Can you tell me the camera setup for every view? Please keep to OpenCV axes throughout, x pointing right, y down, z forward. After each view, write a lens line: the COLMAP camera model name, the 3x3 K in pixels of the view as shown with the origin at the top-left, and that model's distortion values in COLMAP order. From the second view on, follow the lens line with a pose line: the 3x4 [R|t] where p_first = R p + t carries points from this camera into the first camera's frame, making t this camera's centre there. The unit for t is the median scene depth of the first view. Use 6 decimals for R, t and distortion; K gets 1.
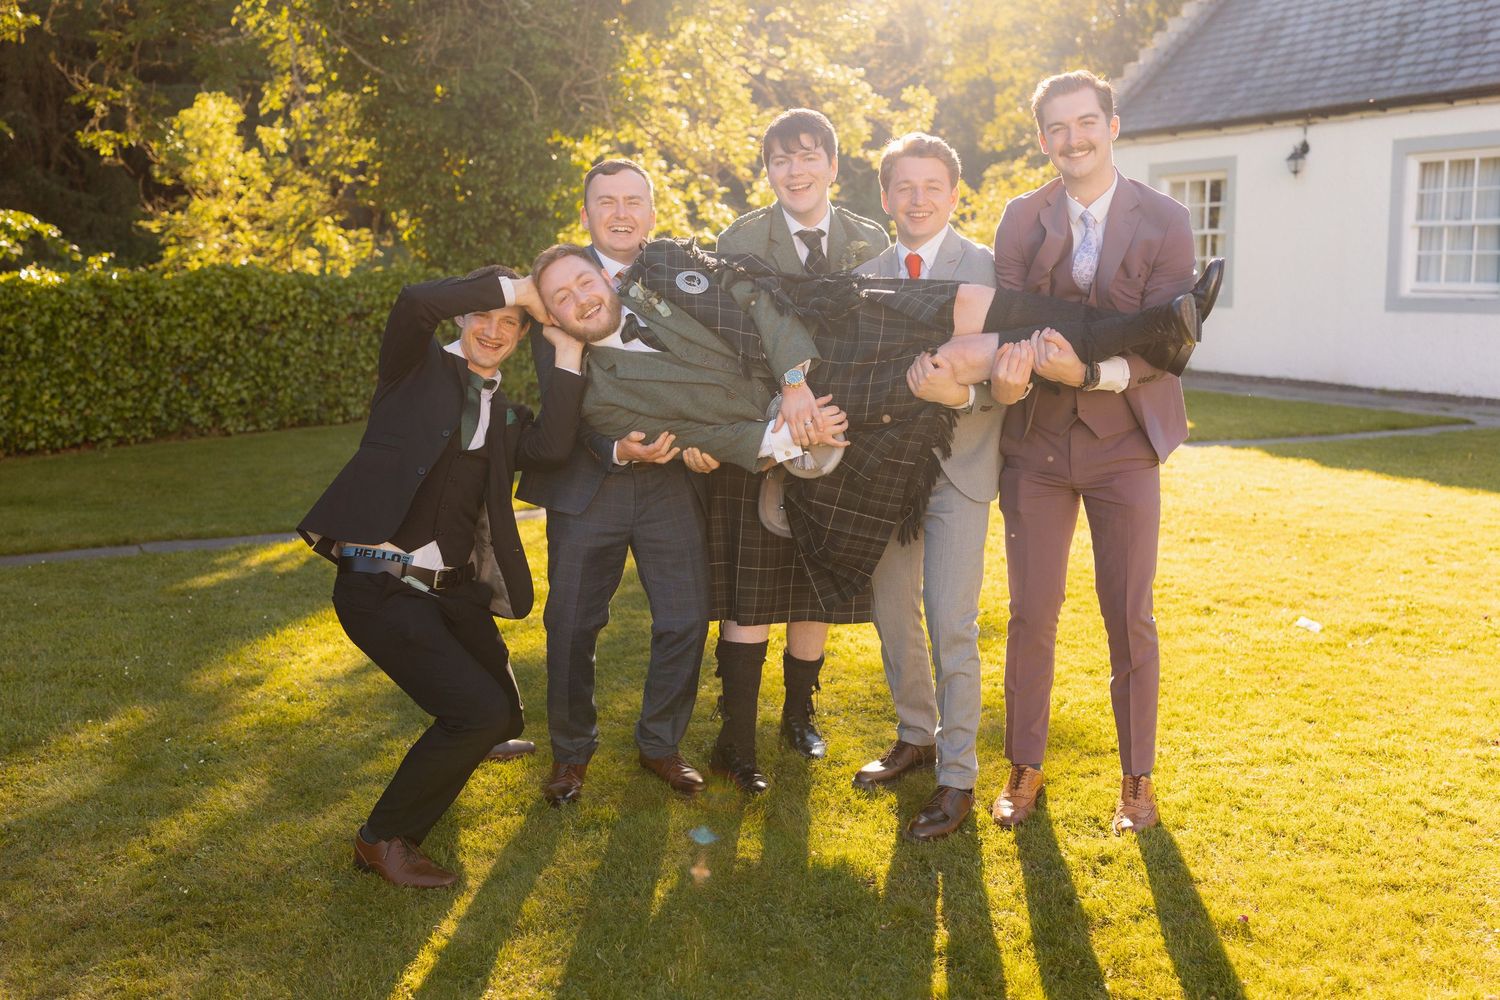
lens RADIAL K [[1413.3, 0, 754.3], [0, 1413.3, 508.3], [0, 0, 1]] dist [-0.005272, 0.000000]
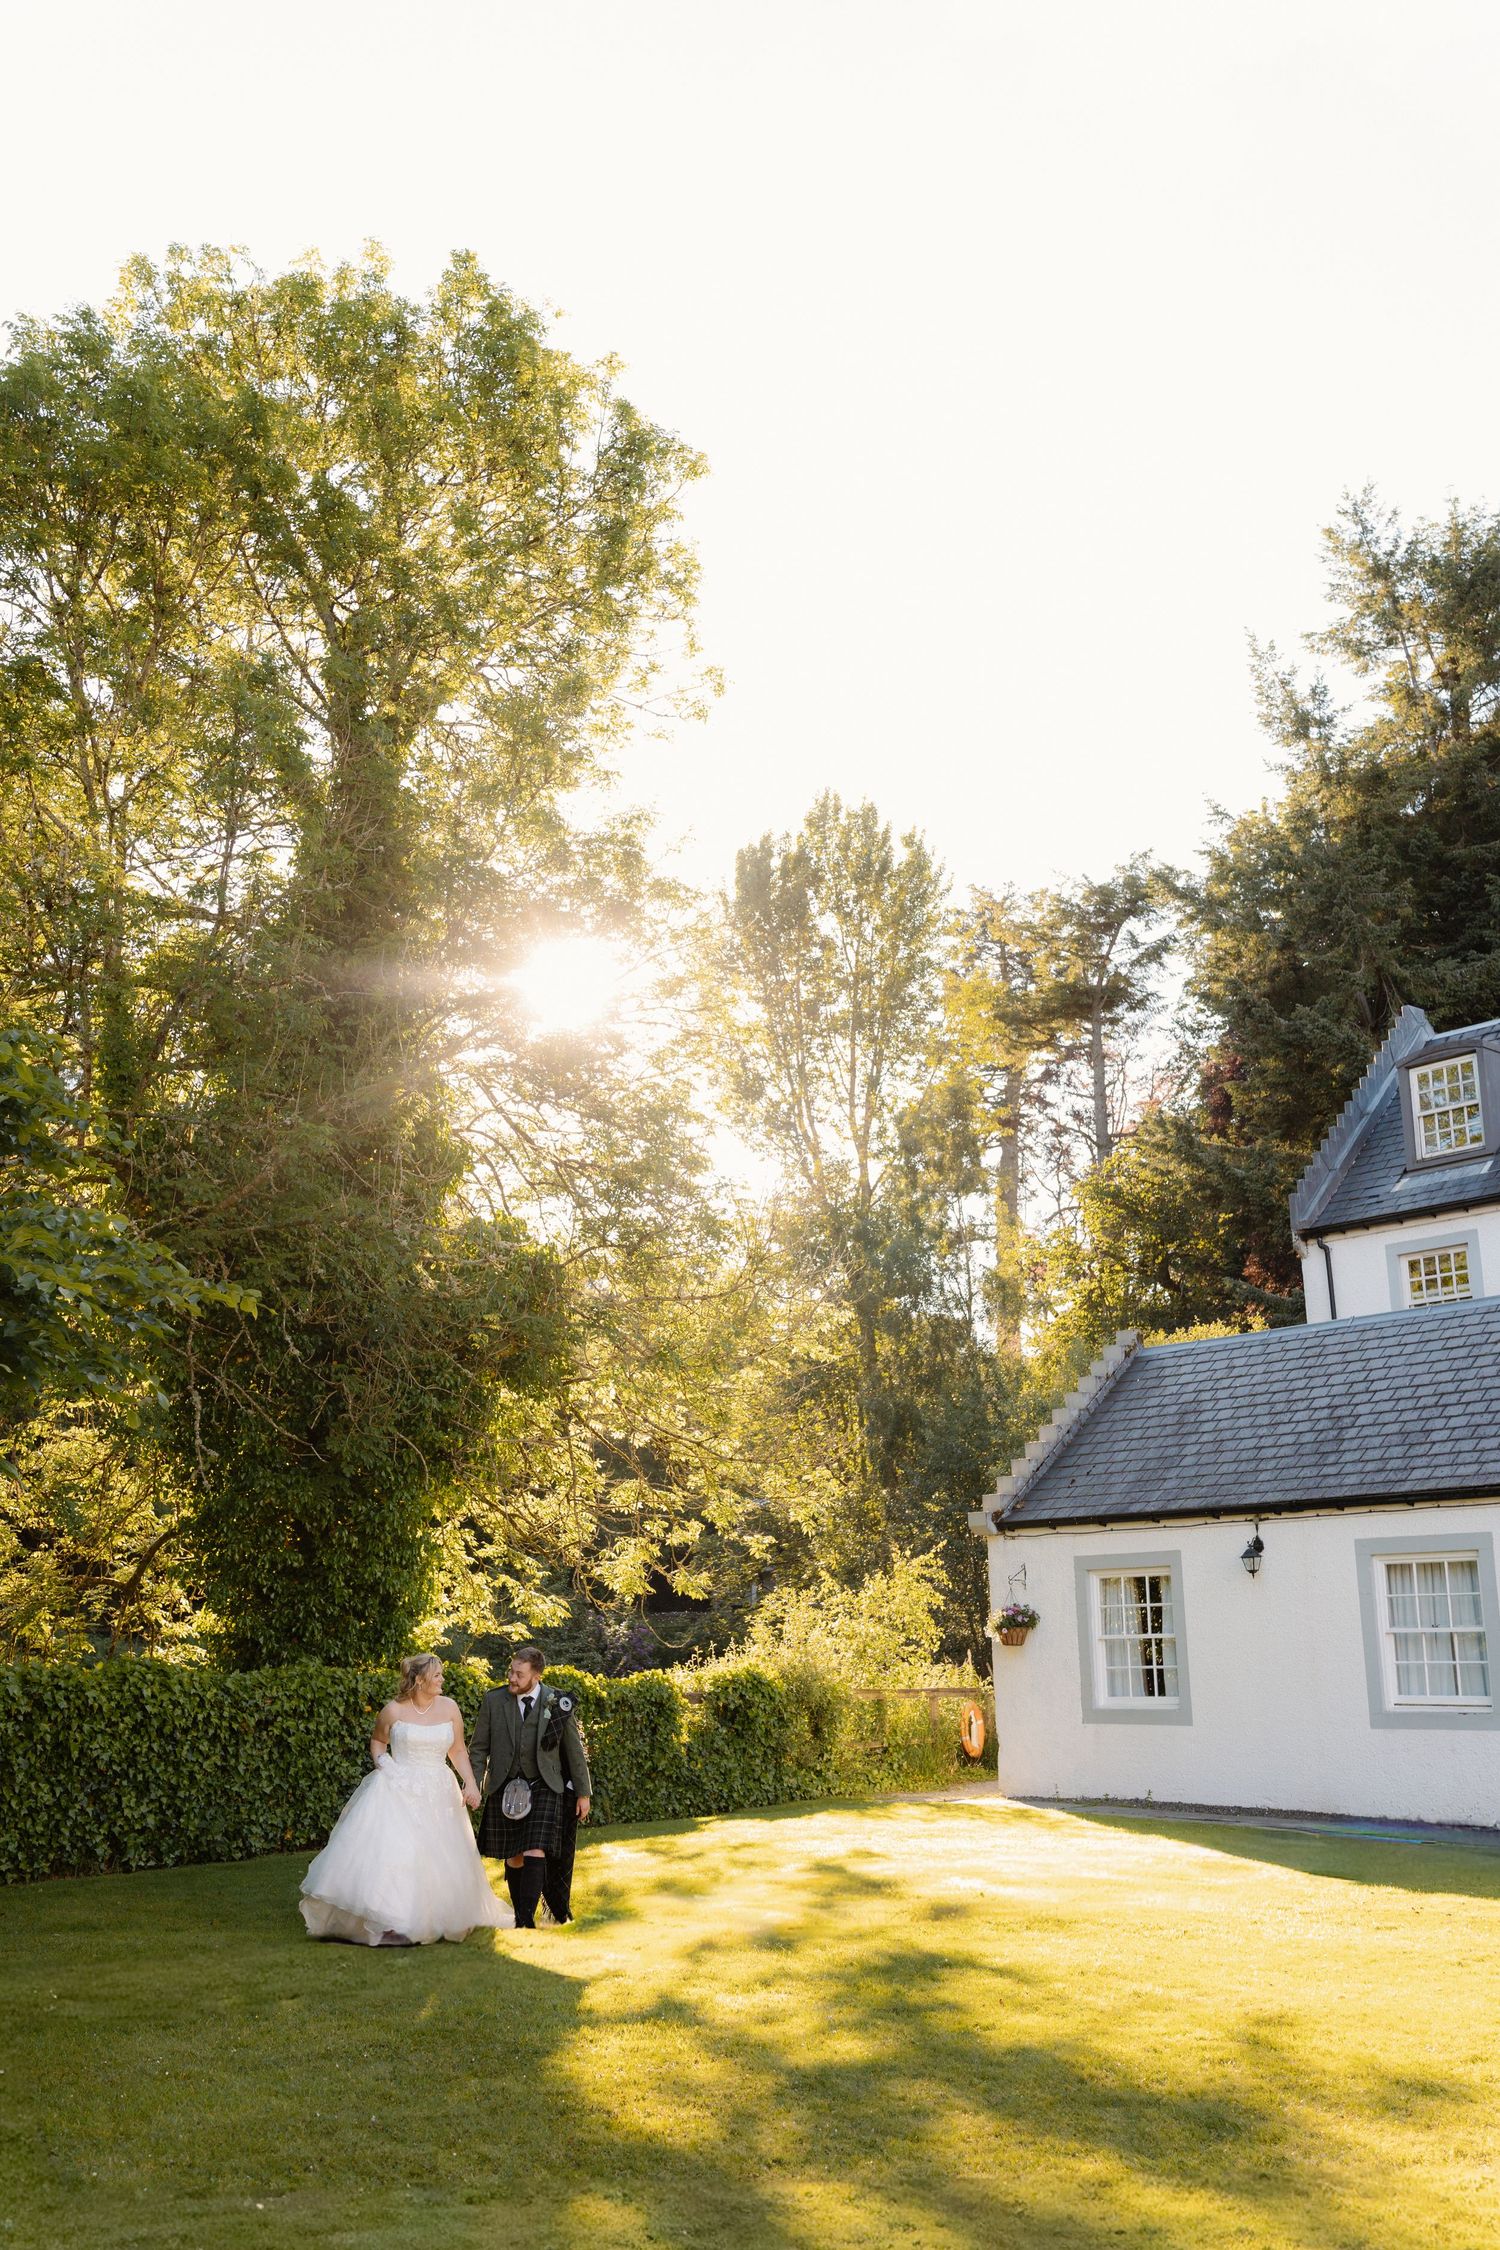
lens RADIAL K [[2119.9, 0, 738.8], [0, 2119.9, 1123.3], [0, 0, 1]] dist [-0.005272, 0.000000]
pose [[0.976069, 0.064762, 0.207593, -0.264133], [0.027035, 0.911080, -0.411341, 0.056661], [-0.215774, 0.407110, 0.887527, -0.282712]]
